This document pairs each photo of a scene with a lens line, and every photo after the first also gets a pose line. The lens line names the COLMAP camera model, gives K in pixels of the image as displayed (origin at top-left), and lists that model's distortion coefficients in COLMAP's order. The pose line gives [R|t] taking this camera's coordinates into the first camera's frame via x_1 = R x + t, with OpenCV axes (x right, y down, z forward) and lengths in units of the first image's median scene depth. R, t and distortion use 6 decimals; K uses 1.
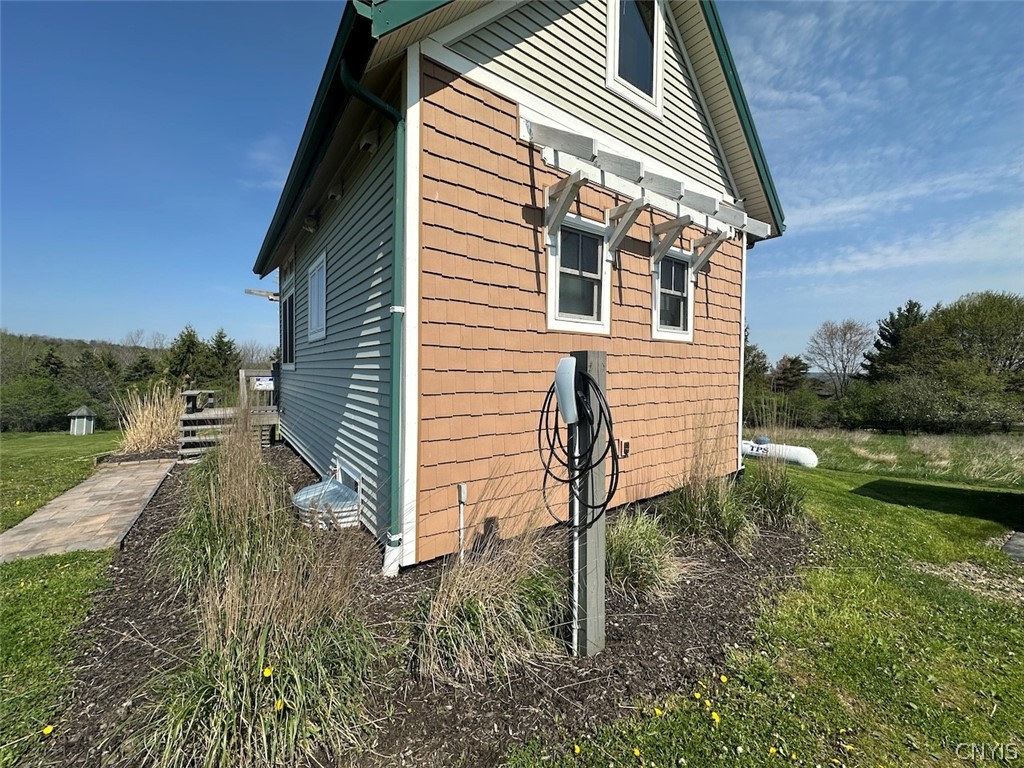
lens RADIAL K [[409.6, 0, 511.7], [0, 409.6, 382.8], [0, 0, 1]] dist [0.000127, -0.000075]
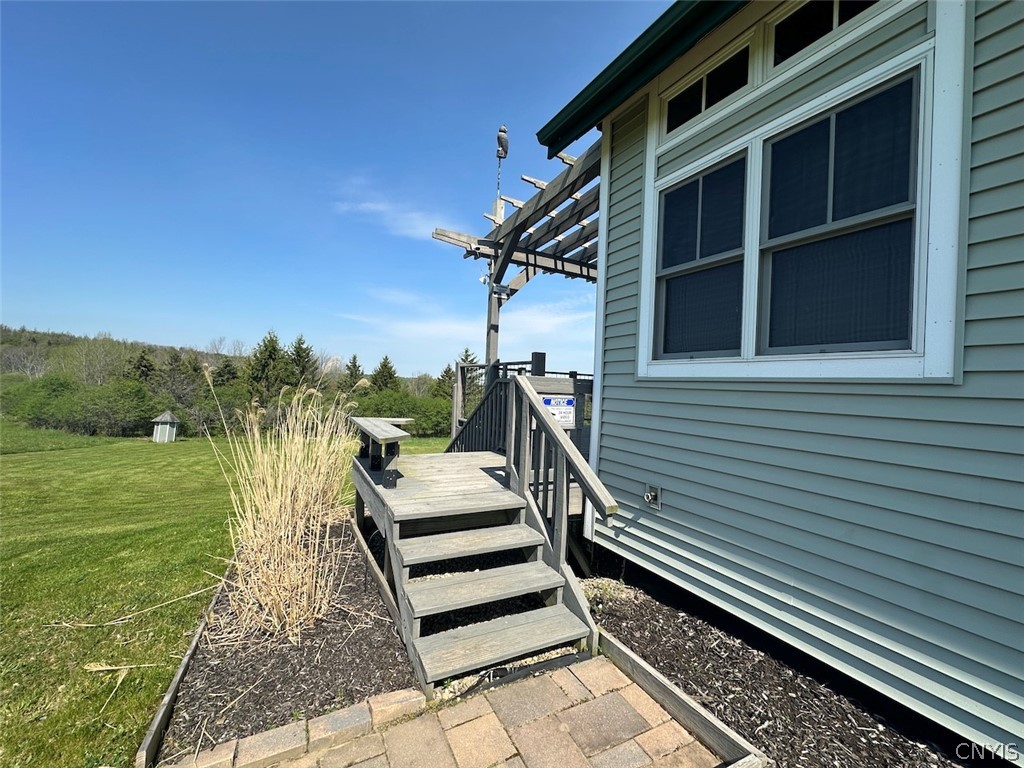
lens RADIAL K [[409.6, 0, 511.6], [0, 409.6, 384.6], [0, 0, 1]] dist [0.000127, -0.000075]
pose [[0.992745, 0.030962, -0.116183, -0.115263], [-0.034941, 0.998865, -0.032362, -0.000910], [0.115049, 0.036187, 0.992700, 0.116019]]
